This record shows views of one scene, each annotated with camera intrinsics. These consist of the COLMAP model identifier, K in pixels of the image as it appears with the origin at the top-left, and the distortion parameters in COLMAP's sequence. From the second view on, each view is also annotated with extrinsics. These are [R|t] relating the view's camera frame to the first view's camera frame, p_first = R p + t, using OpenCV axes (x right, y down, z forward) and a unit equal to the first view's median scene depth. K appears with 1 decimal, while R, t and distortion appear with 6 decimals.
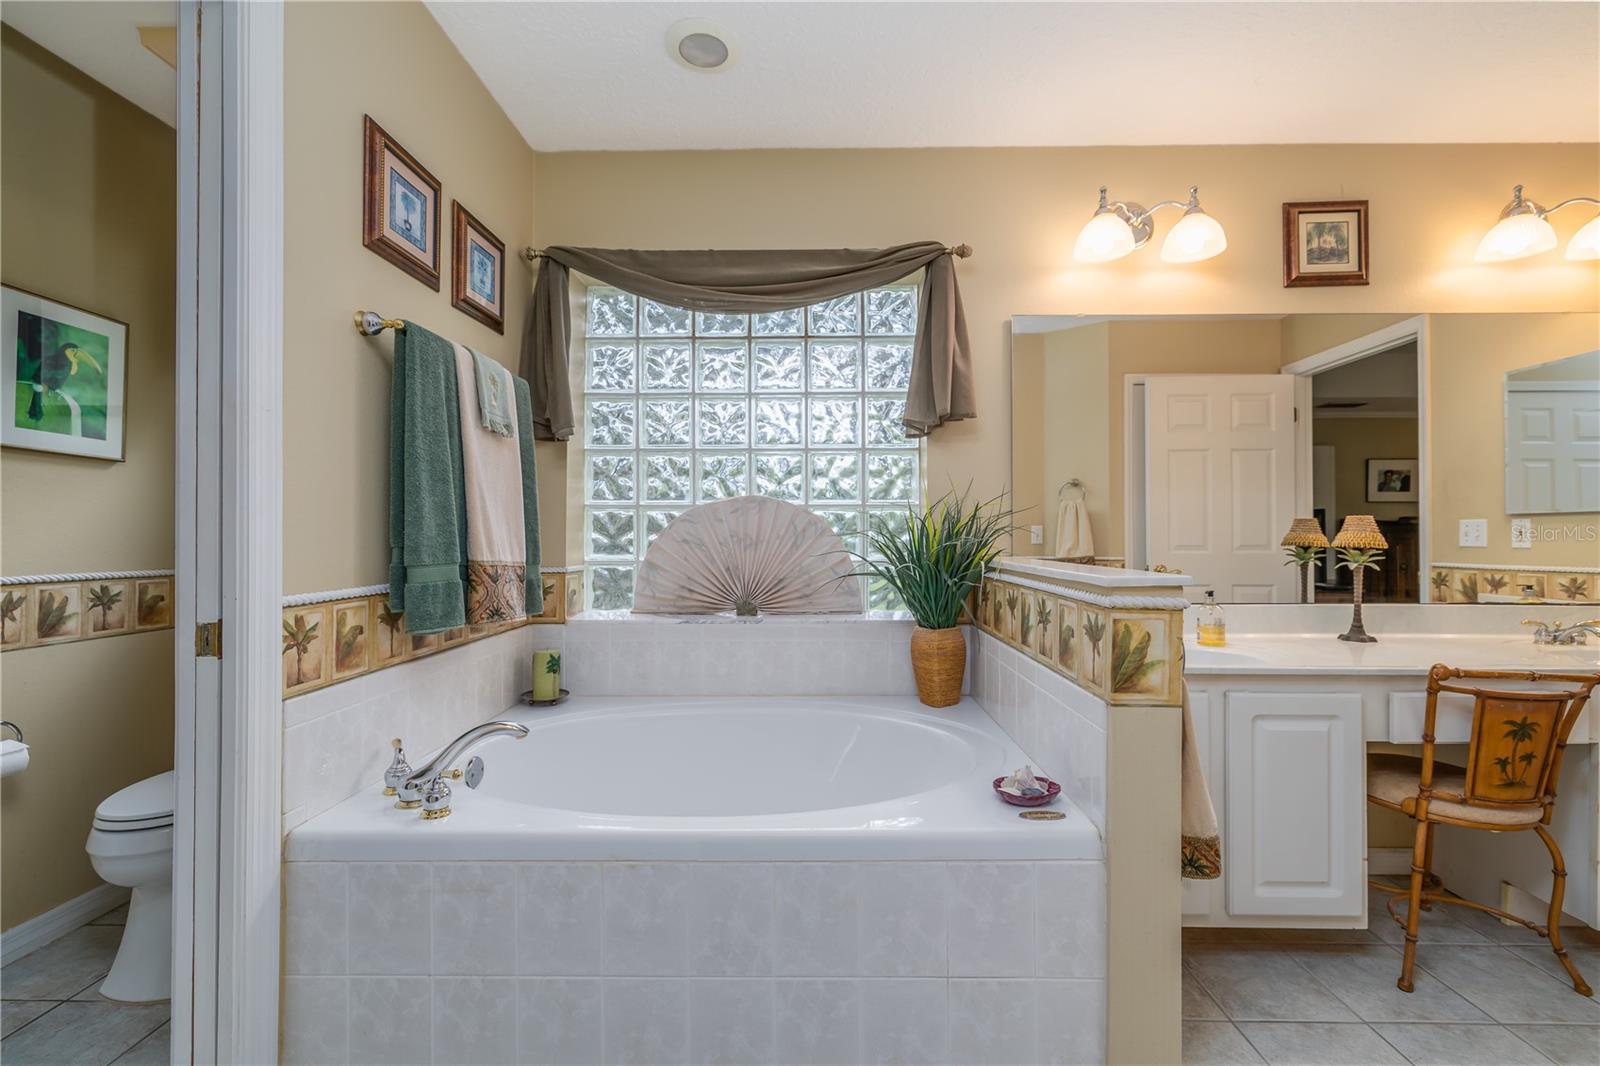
lens RADIAL K [[666.6, 0, 809.1], [0, 666.6, 536.3], [0, 0, 1]] dist [0.000895, 0.001105]
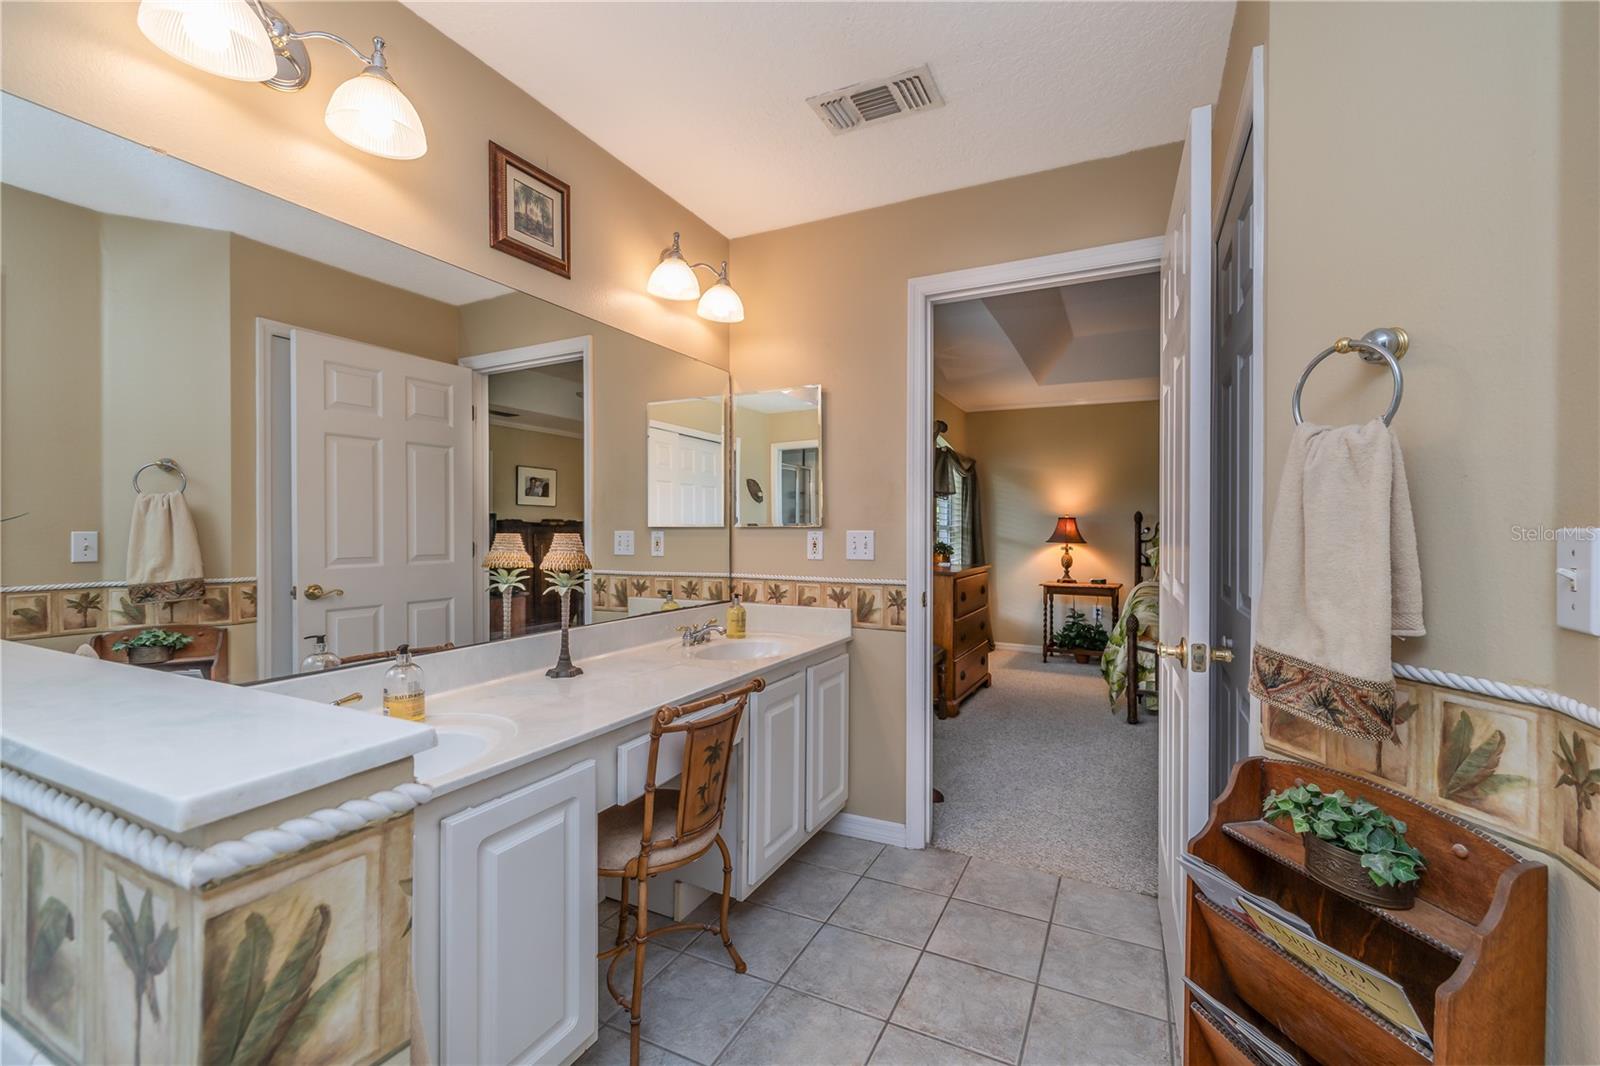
lens RADIAL K [[666.6, 0, 808.5], [0, 666.6, 528.4], [0, 0, 1]] dist [0.000895, 0.001105]
pose [[0.425867, 0.000695, 0.904785, 0.155113], [0.000635, 0.999999, -0.001066, -0.035583], [-0.904786, 0.001028, 0.425866, 0.322300]]
